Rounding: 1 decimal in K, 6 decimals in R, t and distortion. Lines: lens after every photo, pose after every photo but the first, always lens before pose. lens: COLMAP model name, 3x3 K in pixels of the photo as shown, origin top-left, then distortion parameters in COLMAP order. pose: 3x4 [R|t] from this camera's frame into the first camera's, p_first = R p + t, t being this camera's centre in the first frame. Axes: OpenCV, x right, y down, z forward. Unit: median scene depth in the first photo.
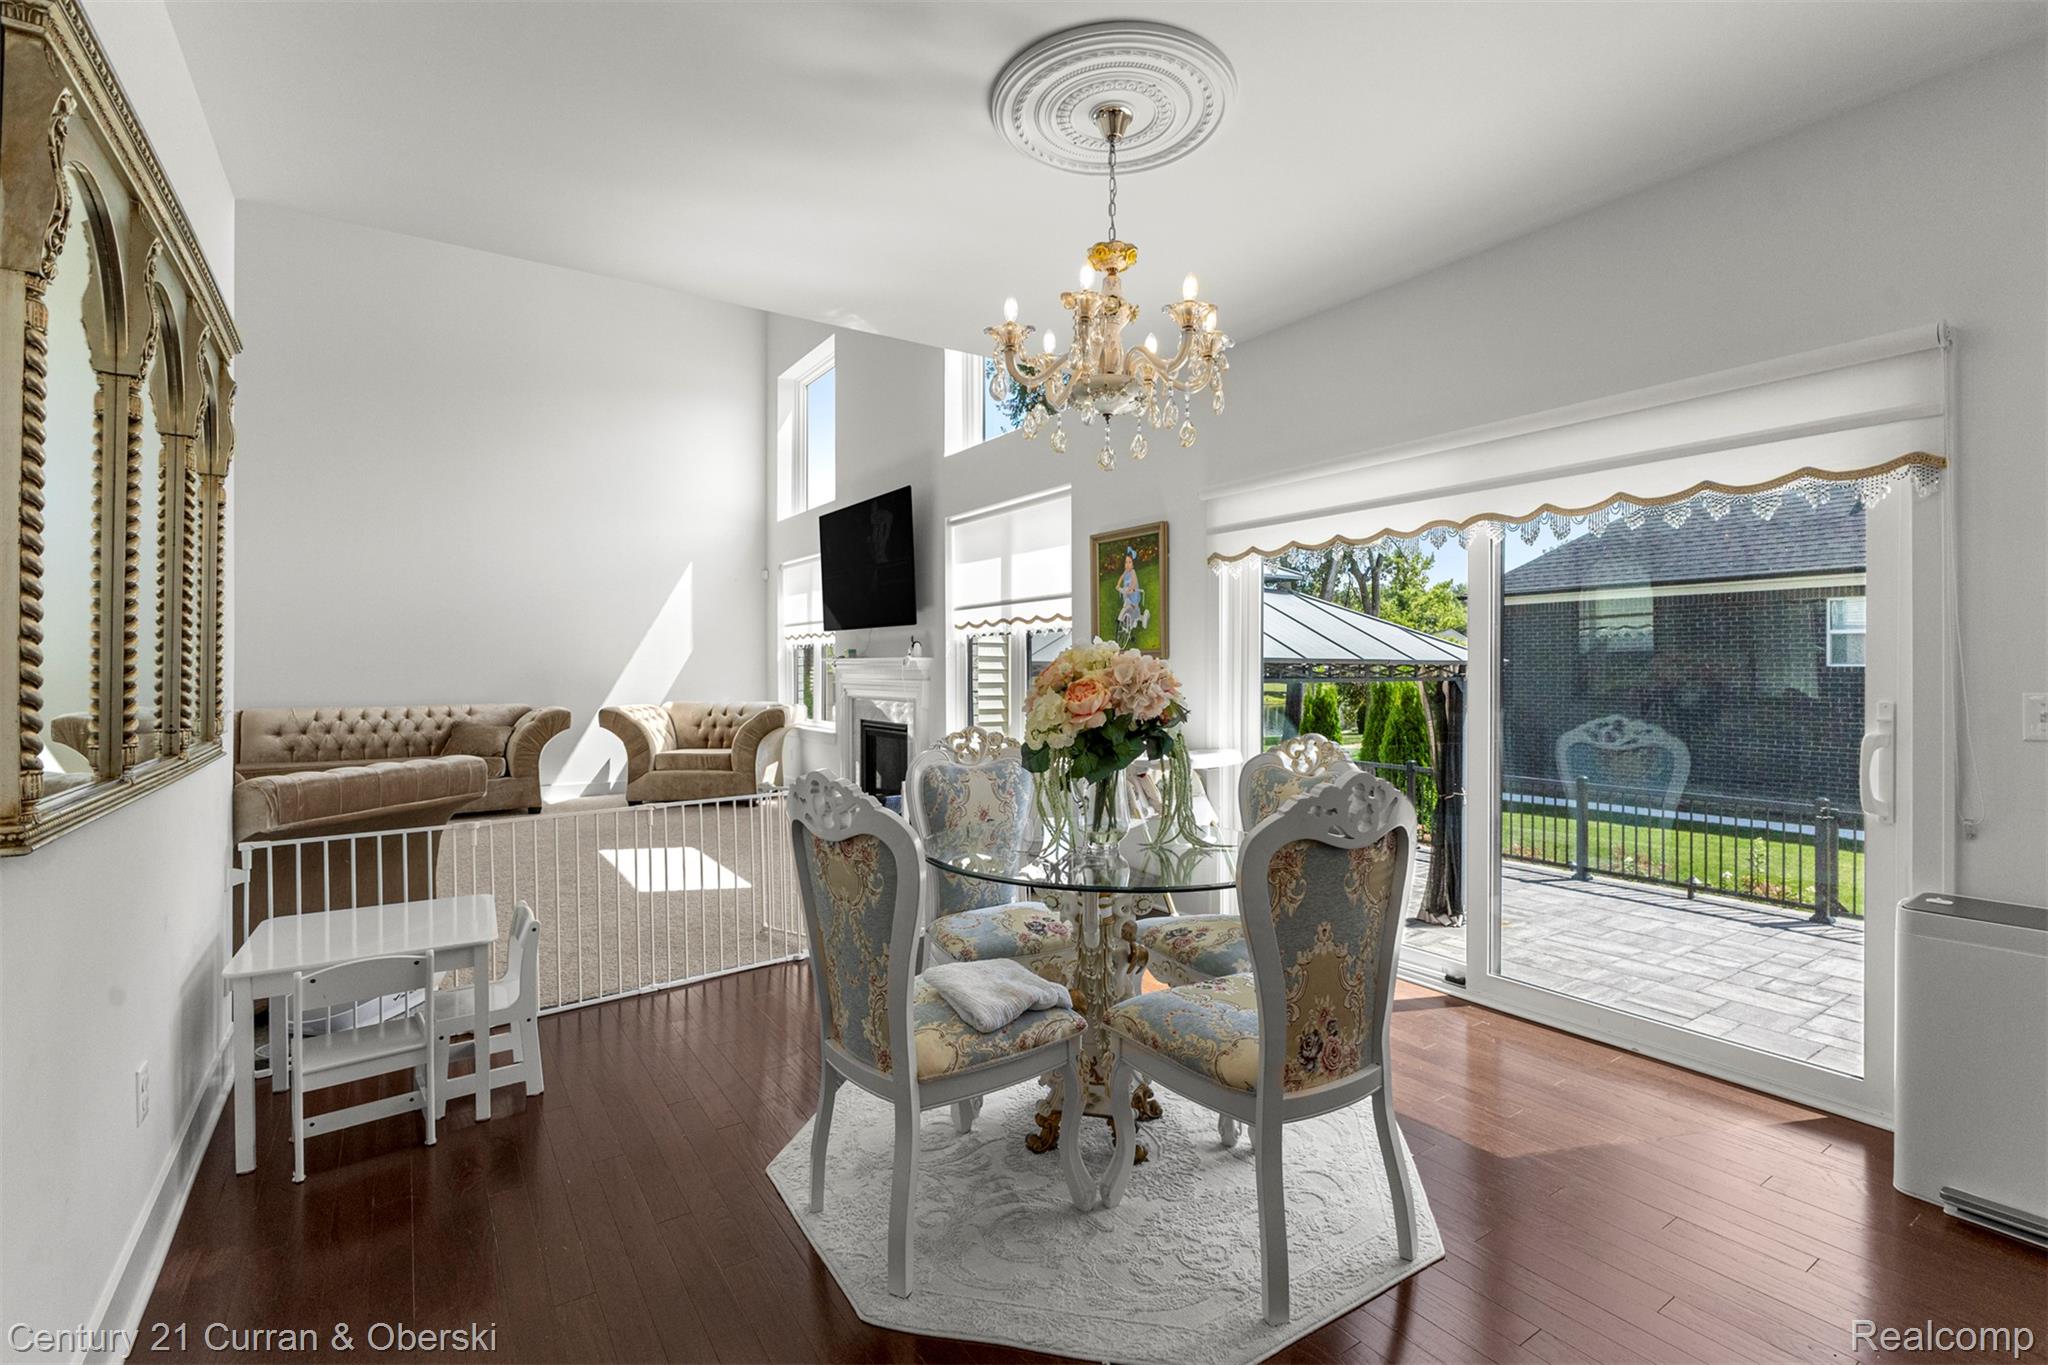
lens RADIAL K [[934.1, 0, 1025.1], [0, 934.1, 675.3], [0, 0, 1]] dist [0.000047, -0.000103]
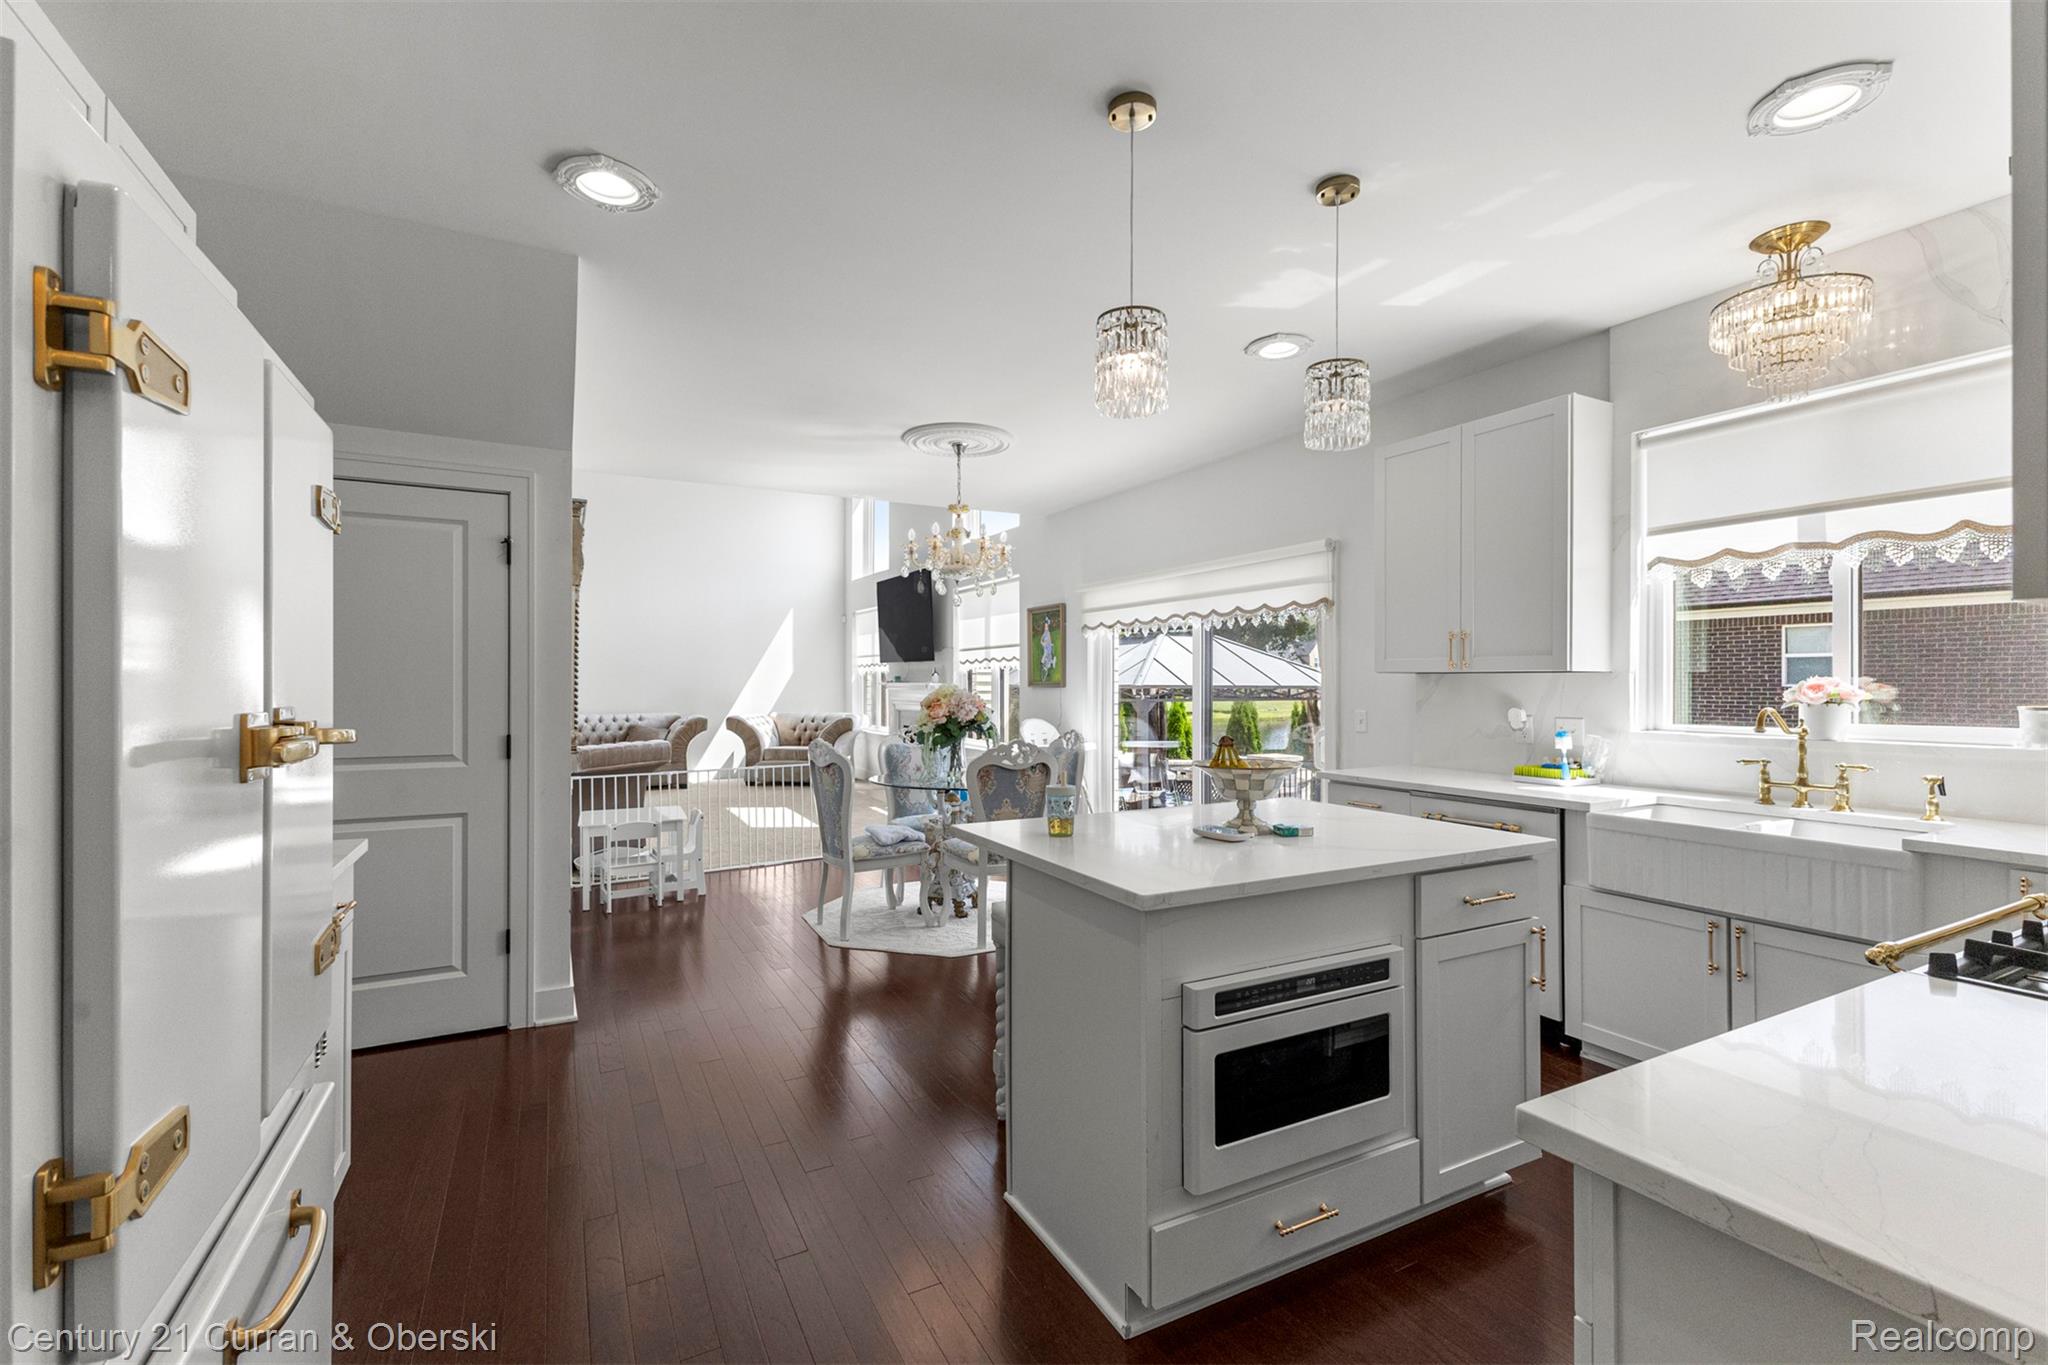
lens RADIAL K [[890.1, 0, 1021.3], [0, 890.1, 685.5], [0, 0, 1]] dist [0.007137, -0.000824]
pose [[0.994697, 0.002860, -0.102812, 0.182712], [-0.003330, 0.999985, -0.004405, -0.010451], [0.102798, 0.004724, 0.994691, -0.426175]]
